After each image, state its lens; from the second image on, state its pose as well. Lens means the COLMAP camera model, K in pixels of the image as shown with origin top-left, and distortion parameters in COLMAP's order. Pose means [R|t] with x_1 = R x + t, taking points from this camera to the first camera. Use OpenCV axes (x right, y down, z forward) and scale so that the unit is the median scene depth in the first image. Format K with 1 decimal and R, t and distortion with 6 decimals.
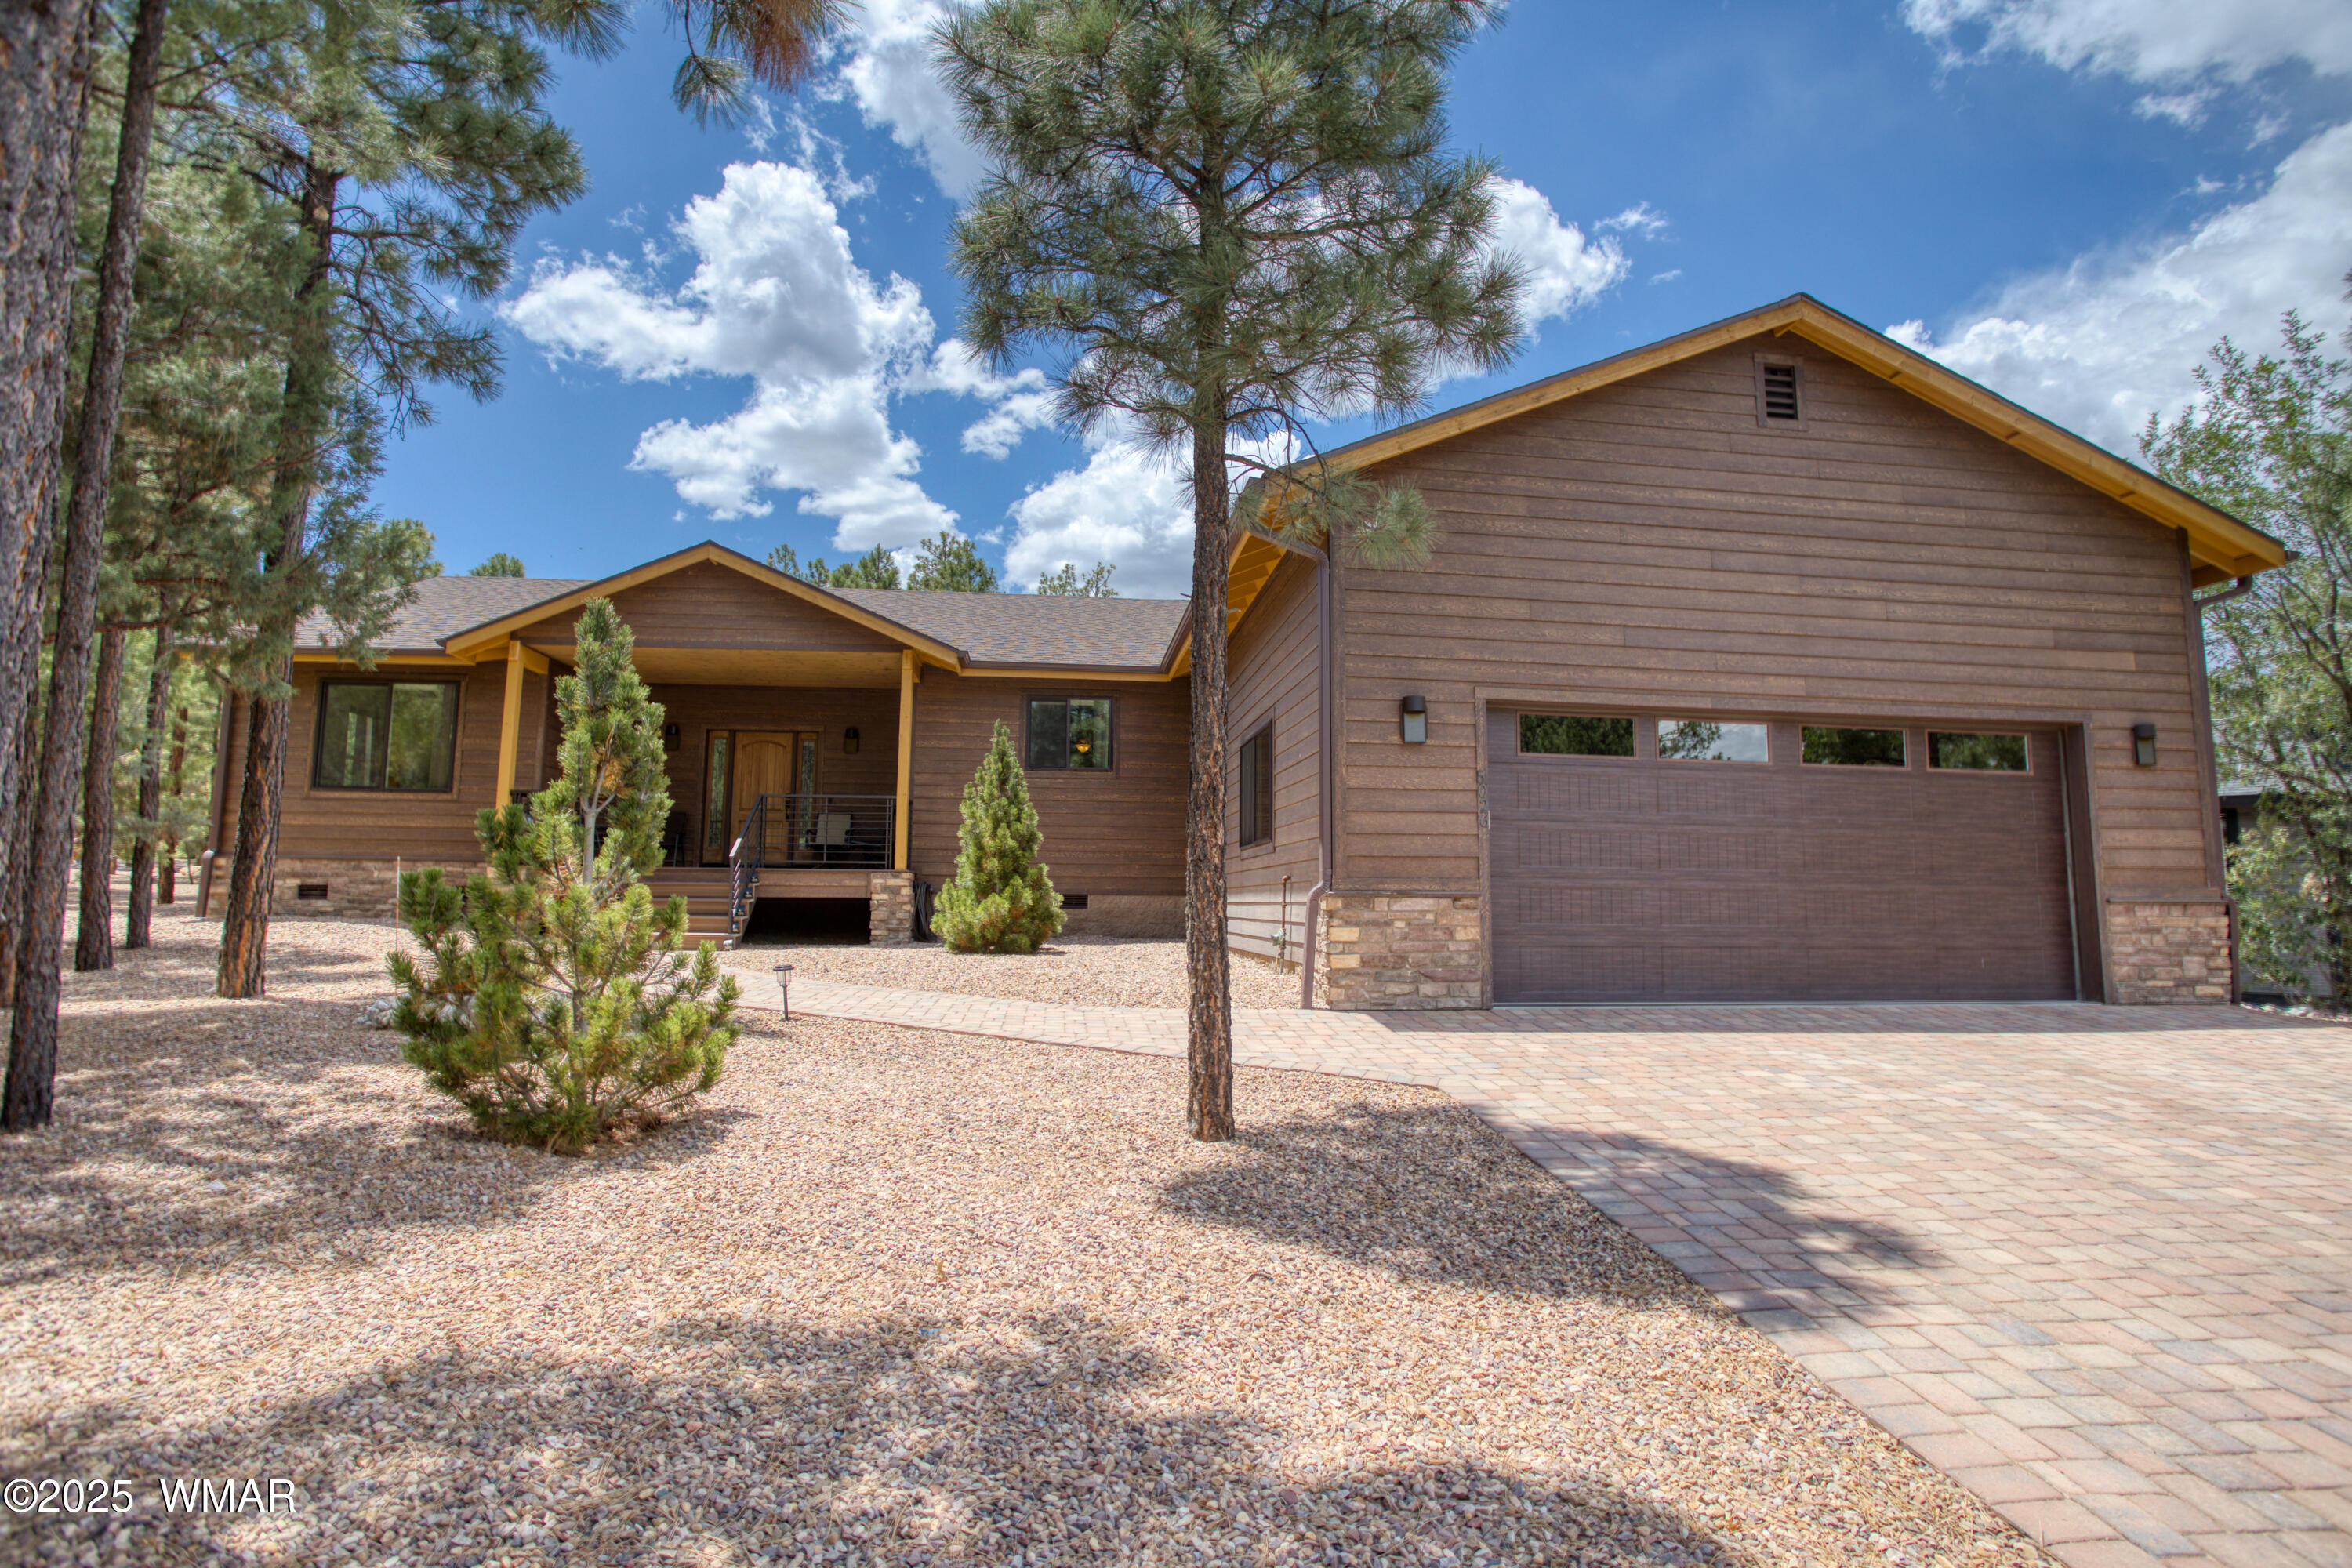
lens RADIAL K [[1163.4, 0, 1169.5], [0, 1163.4, 786.0], [0, 0, 1]] dist [-0.052648, 0.009216]
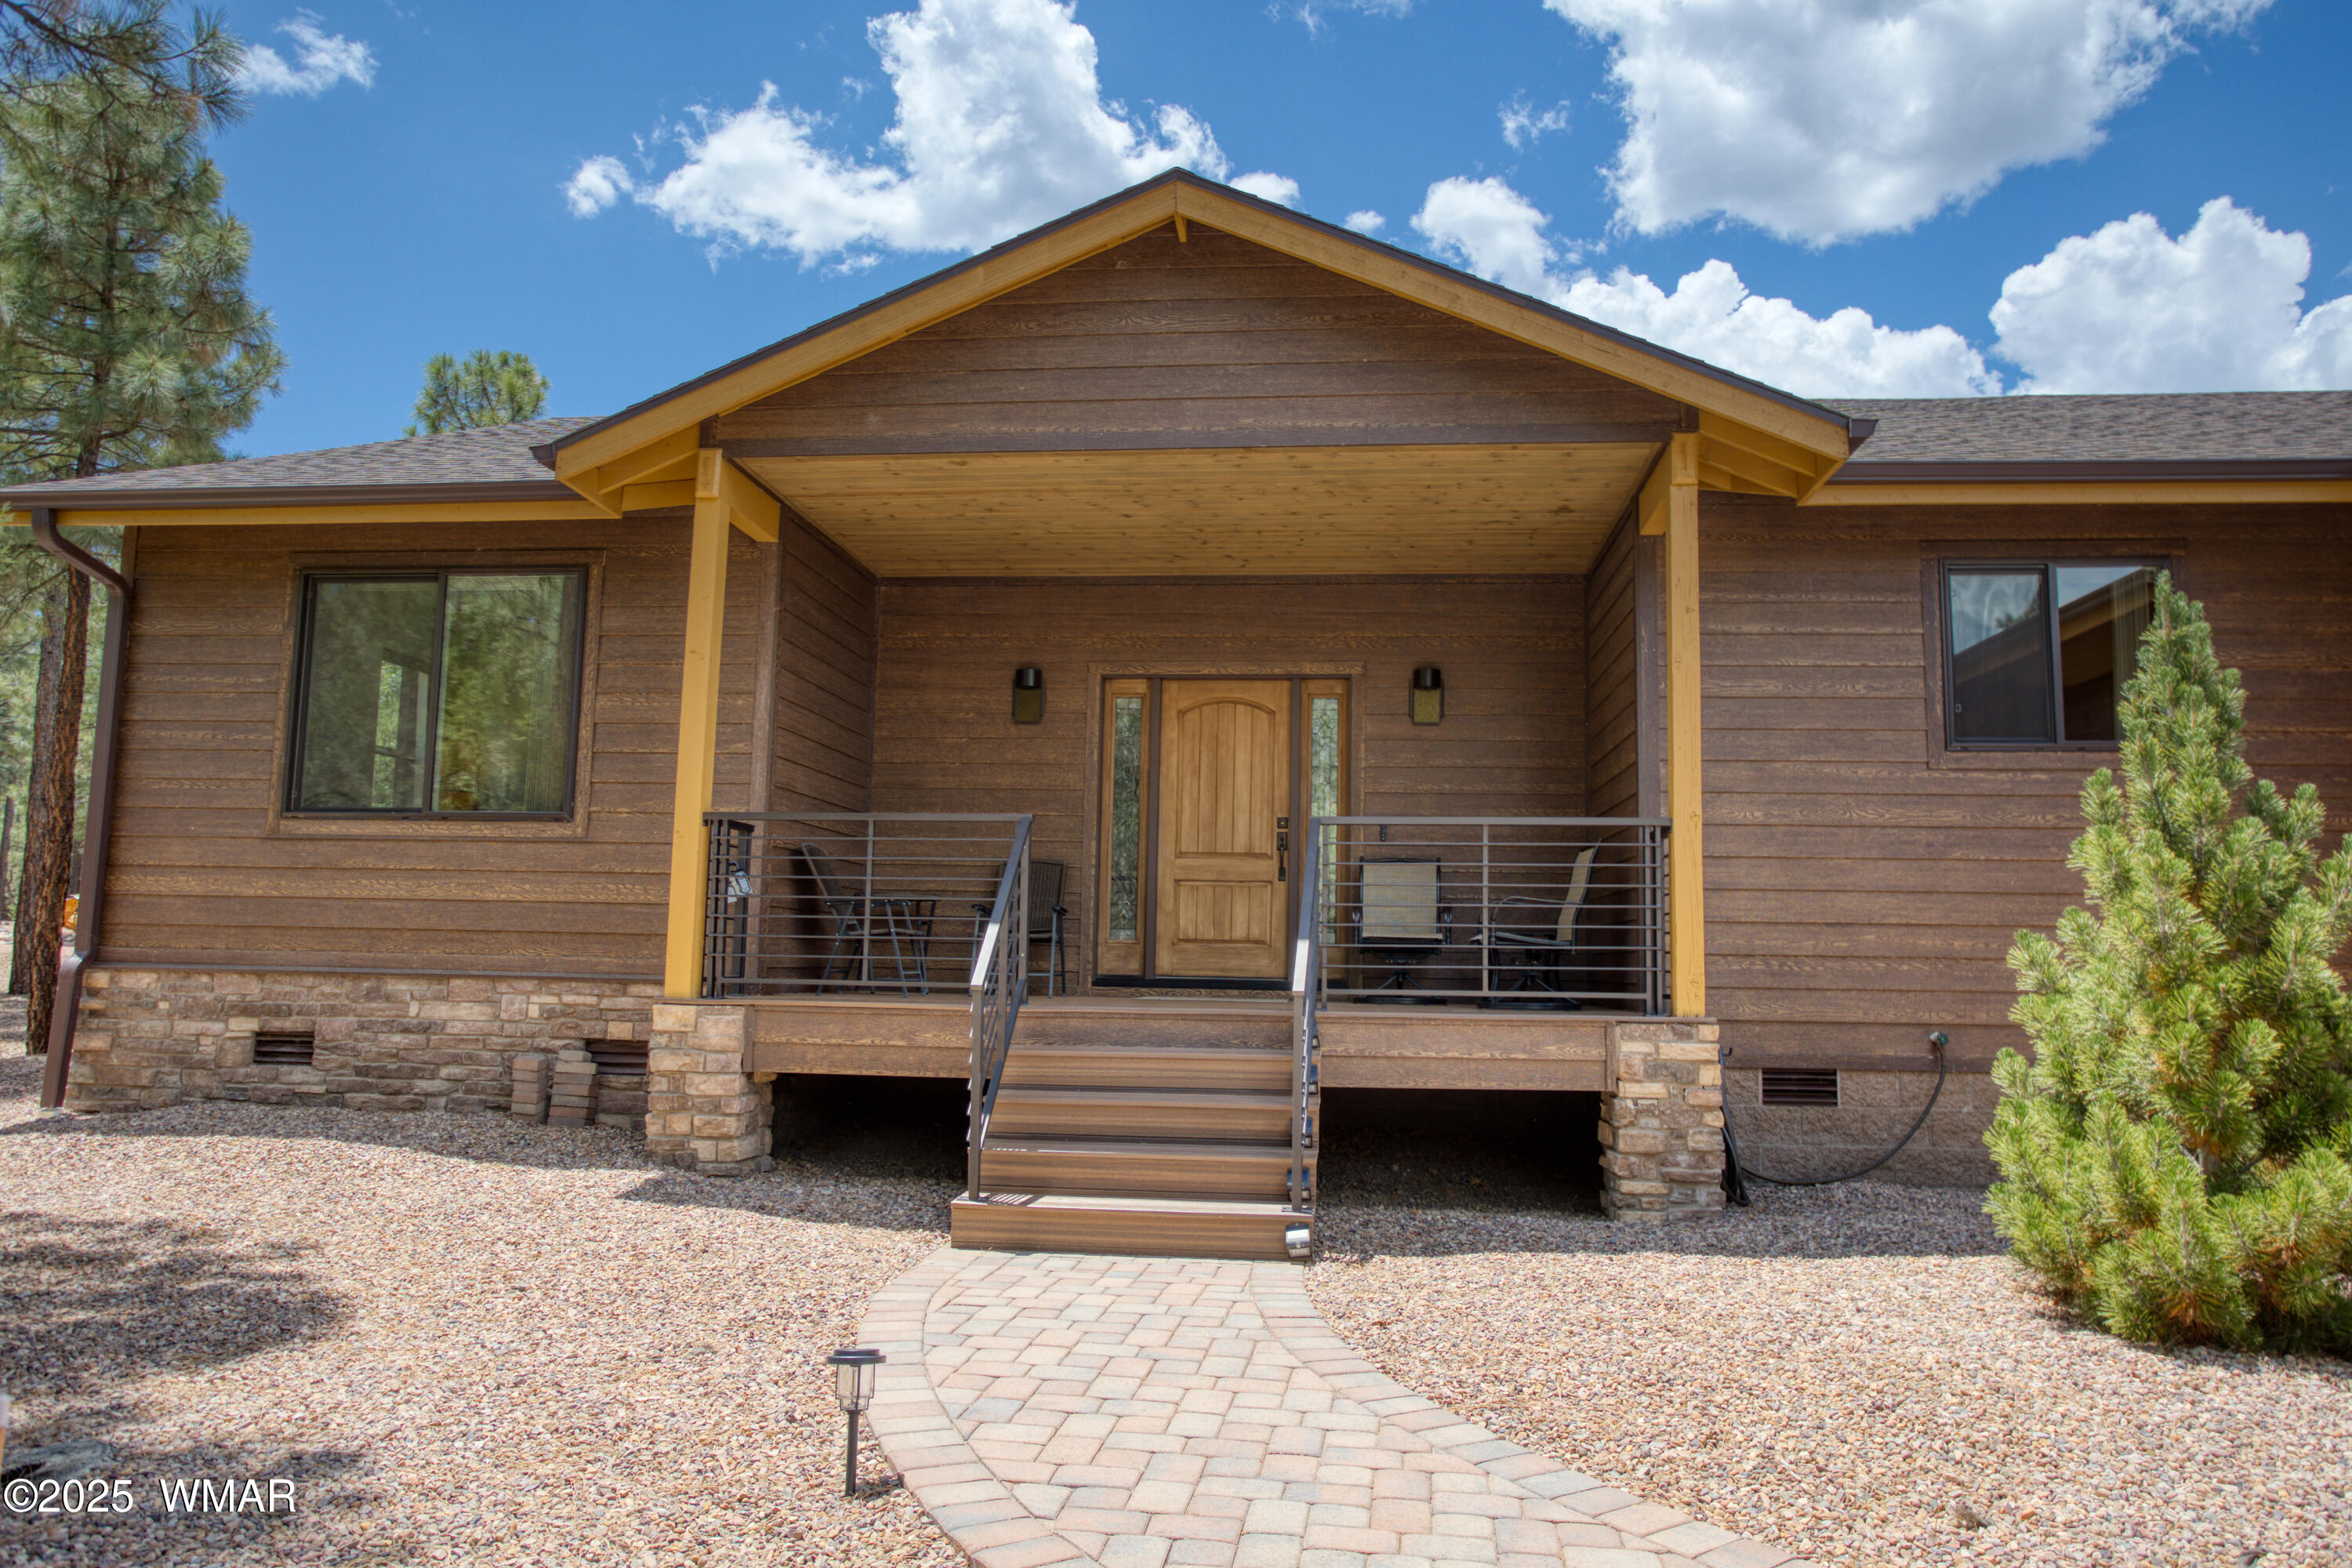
lens RADIAL K [[1597.3, 0, 1177.5], [0, 1597.3, 787.8], [0, 0, 1]] dist [0.002117, 0.002887]
pose [[0.976796, -0.014761, -0.213665, -0.415746], [0.012370, 0.999845, -0.012524, 0.005307], [0.213817, 0.009591, 0.976827, 0.687089]]
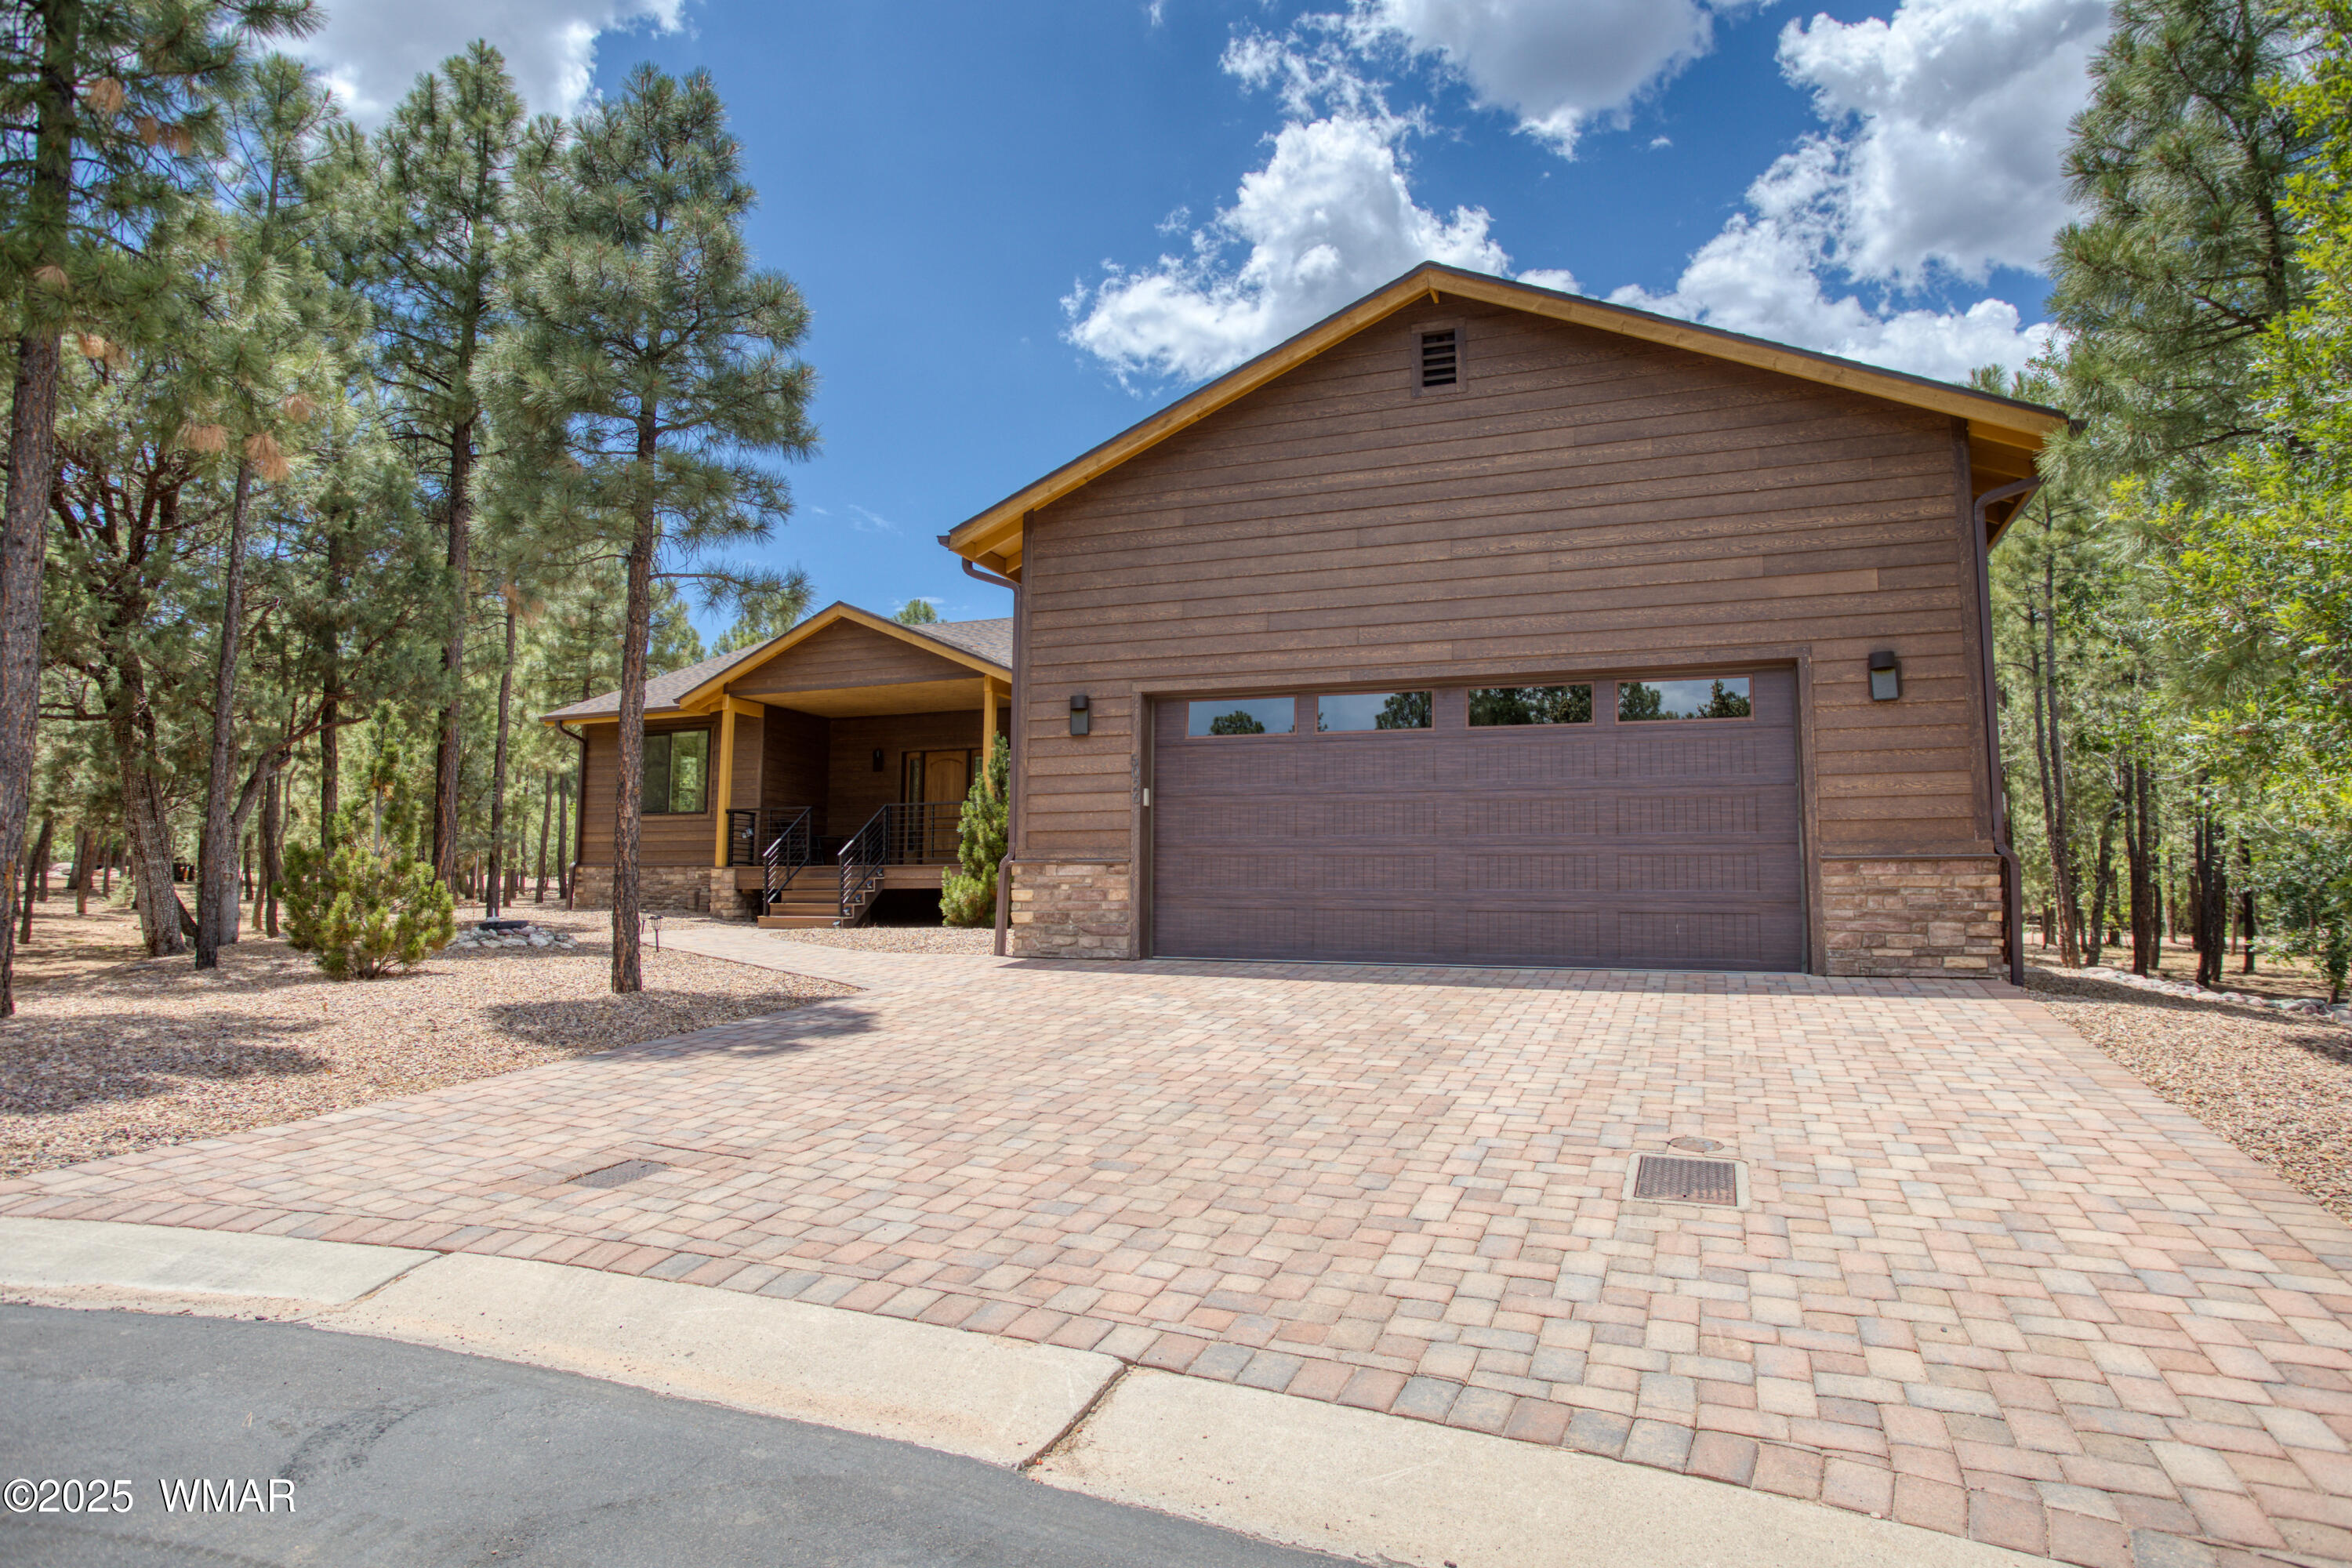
lens RADIAL K [[1369.1, 0, 1167.3], [0, 1369.1, 790.3], [0, 0, 1]] dist [-0.047653, -0.000726]
pose [[0.874417, -0.047507, -0.482844, 0.885094], [0.045194, 0.998843, -0.016432, 0.042985], [0.483066, -0.007453, 0.875552, -0.166074]]
